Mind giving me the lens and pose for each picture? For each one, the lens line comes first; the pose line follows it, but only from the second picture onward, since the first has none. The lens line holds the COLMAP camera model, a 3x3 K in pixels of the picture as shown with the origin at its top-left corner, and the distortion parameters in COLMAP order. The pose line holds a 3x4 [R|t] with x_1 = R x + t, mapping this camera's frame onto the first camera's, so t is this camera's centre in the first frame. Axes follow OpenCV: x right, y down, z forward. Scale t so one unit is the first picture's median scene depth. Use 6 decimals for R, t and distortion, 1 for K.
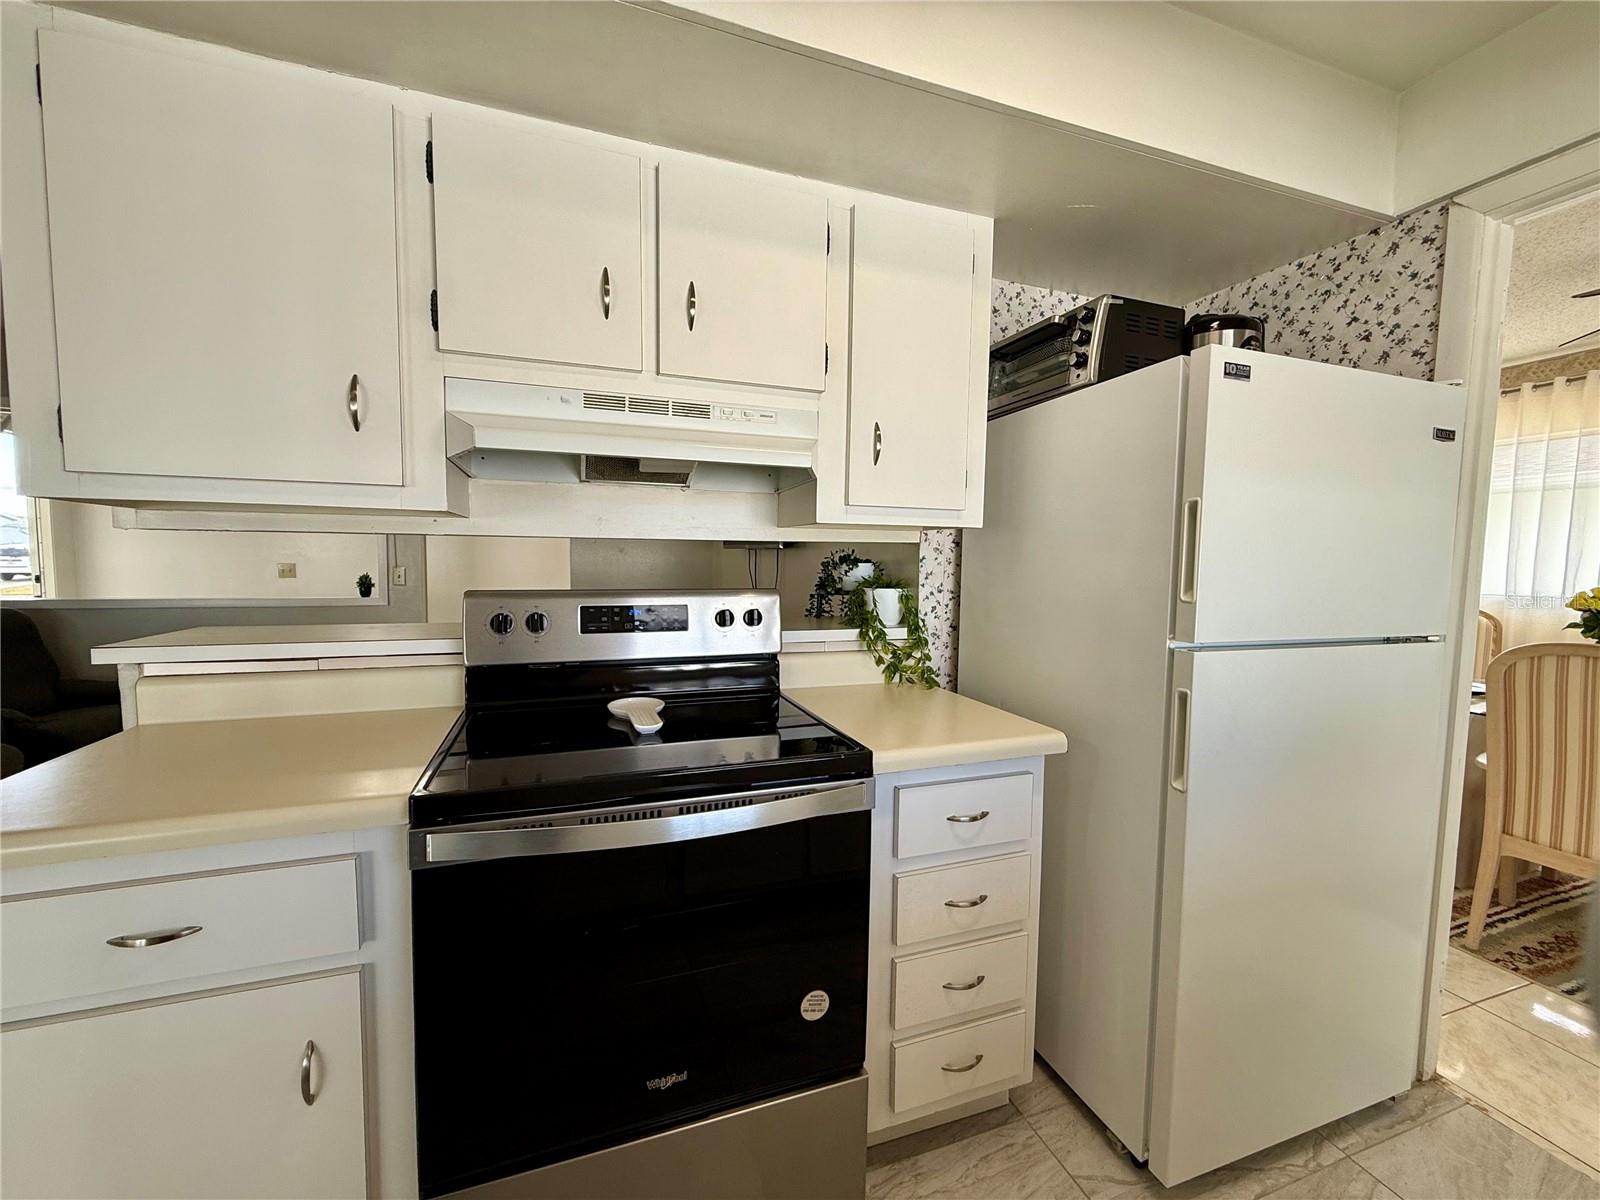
lens RADIAL K [[639.1, 0, 802.3], [0, 639.1, 598.3], [0, 0, 1]] dist [-0.001383, 0.000737]
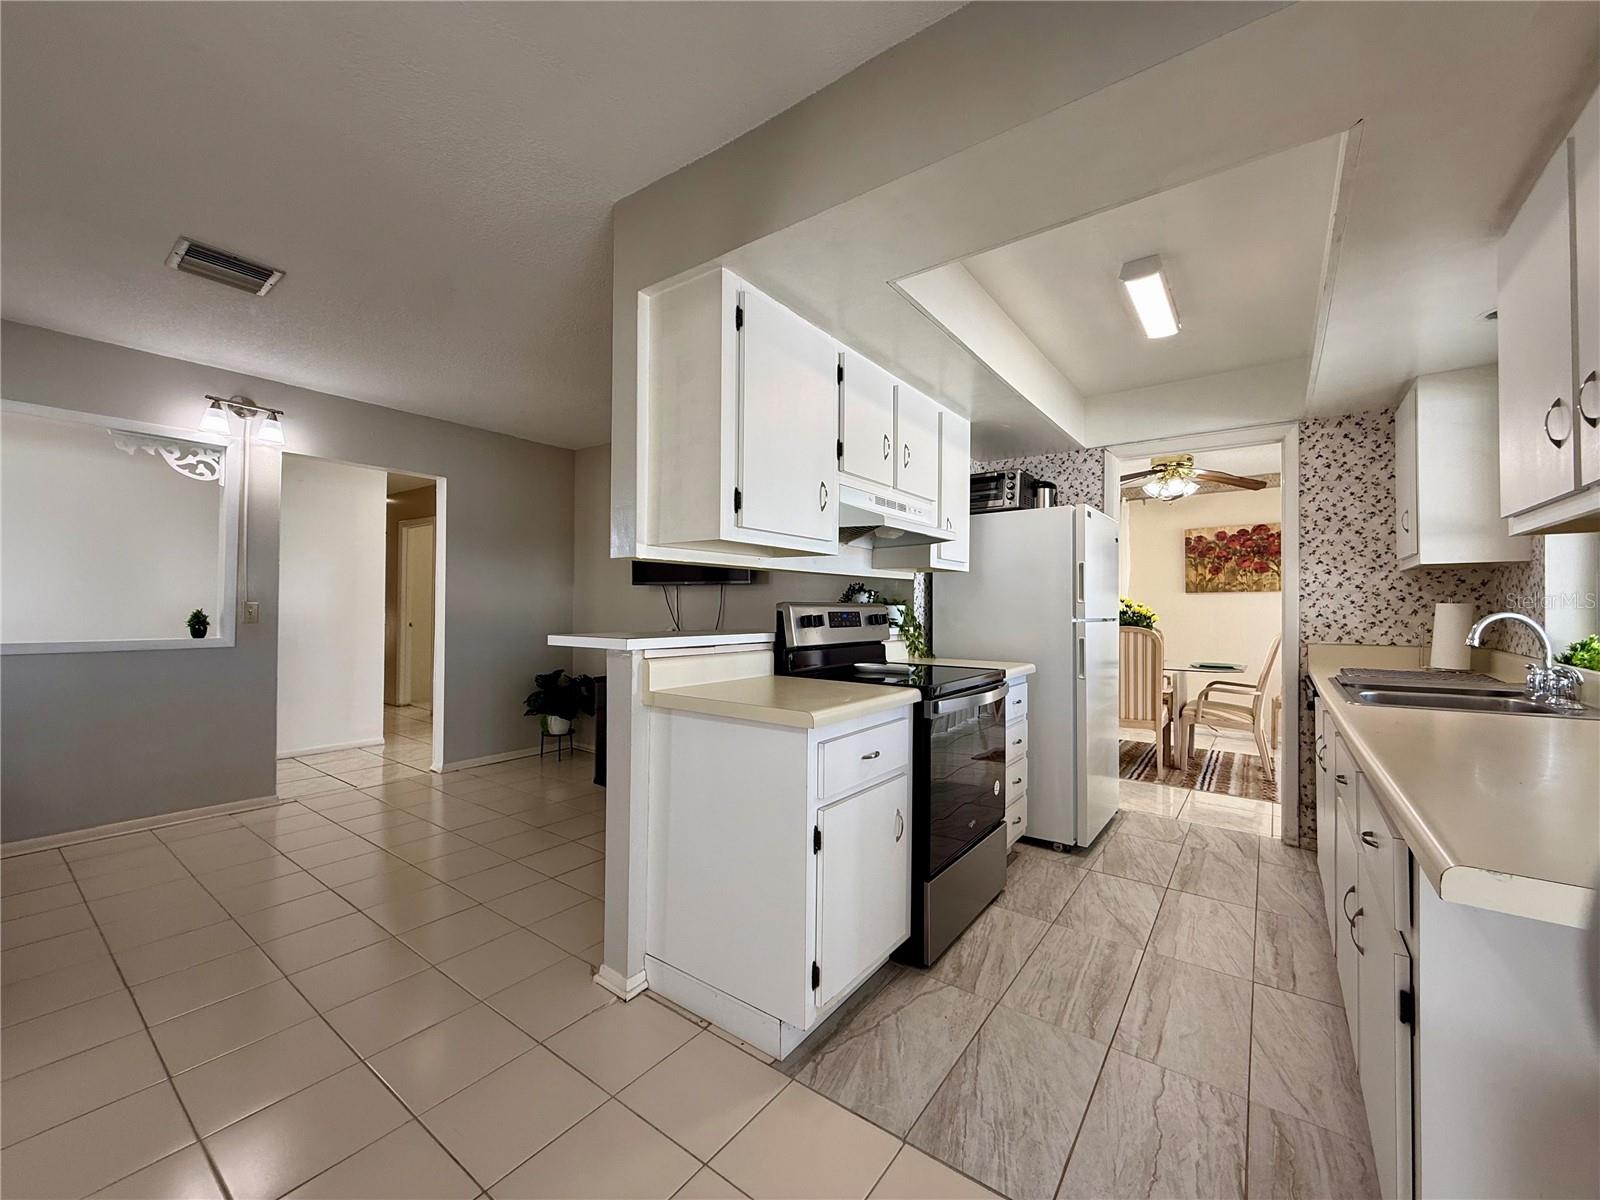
lens RADIAL K [[639.1, 0, 795.8], [0, 639.1, 598.5], [0, 0, 1]] dist [-0.001383, 0.000737]
pose [[0.830373, 0.001128, 0.557207, -1.344550], [0.039472, 0.997367, -0.060842, 0.076047], [-0.555809, 0.072515, 0.828141, -0.358269]]
